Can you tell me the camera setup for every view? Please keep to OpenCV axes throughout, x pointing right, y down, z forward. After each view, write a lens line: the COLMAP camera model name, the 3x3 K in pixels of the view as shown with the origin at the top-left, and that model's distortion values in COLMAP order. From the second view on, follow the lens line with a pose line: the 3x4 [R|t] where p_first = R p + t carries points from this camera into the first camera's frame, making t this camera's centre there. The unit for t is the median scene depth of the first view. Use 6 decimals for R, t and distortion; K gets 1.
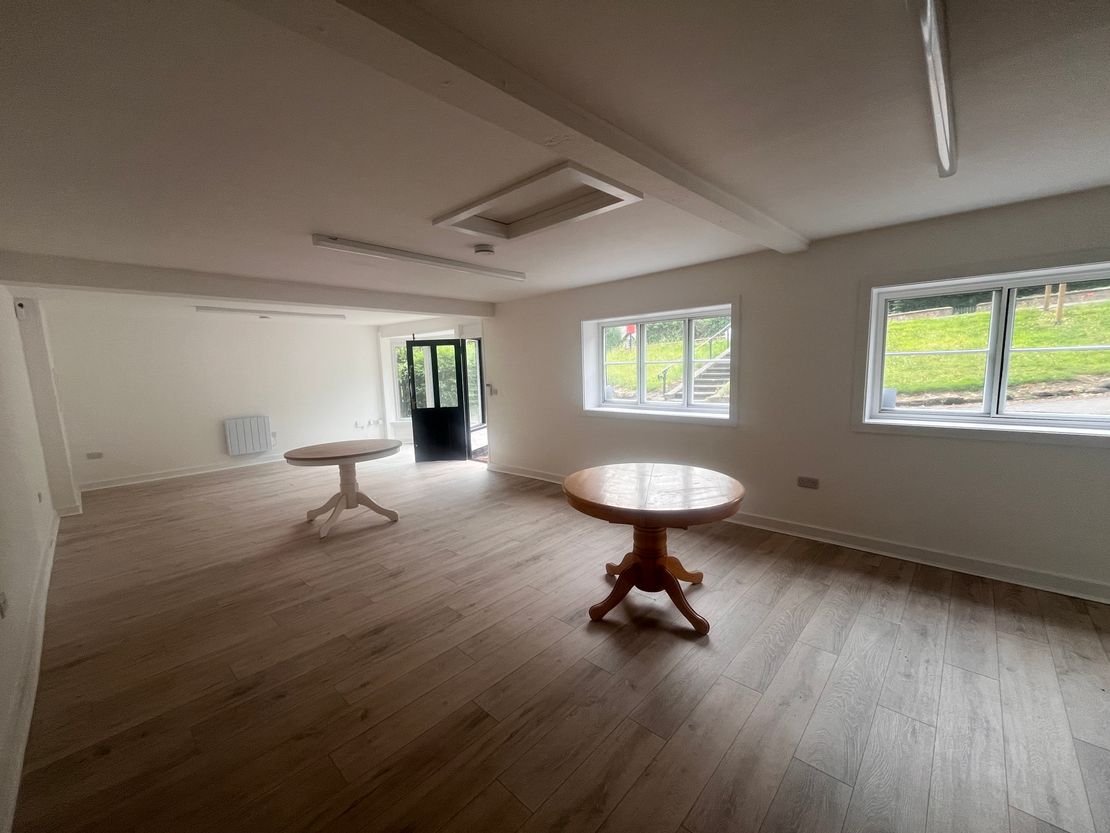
lens RADIAL K [[447.7, 0, 549.3], [0, 447.7, 423.9], [0, 0, 1]] dist [-0.002301, 0.000027]
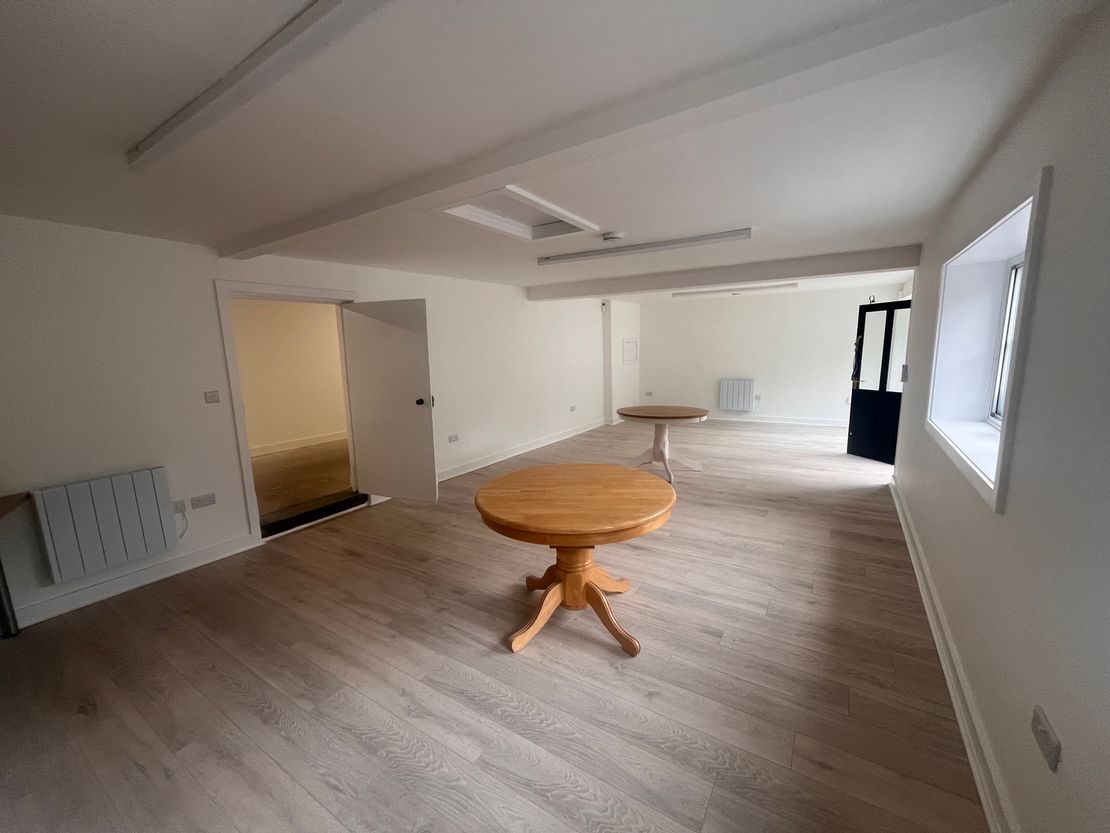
lens RADIAL K [[447.7, 0, 548.9], [0, 447.7, 421.0], [0, 0, 1]] dist [-0.002301, 0.000027]
pose [[0.186500, 0.187129, -0.964469, 0.645317], [-0.107963, 0.979651, 0.169198, -0.089115], [0.976505, 0.072572, 0.202908, 0.470428]]
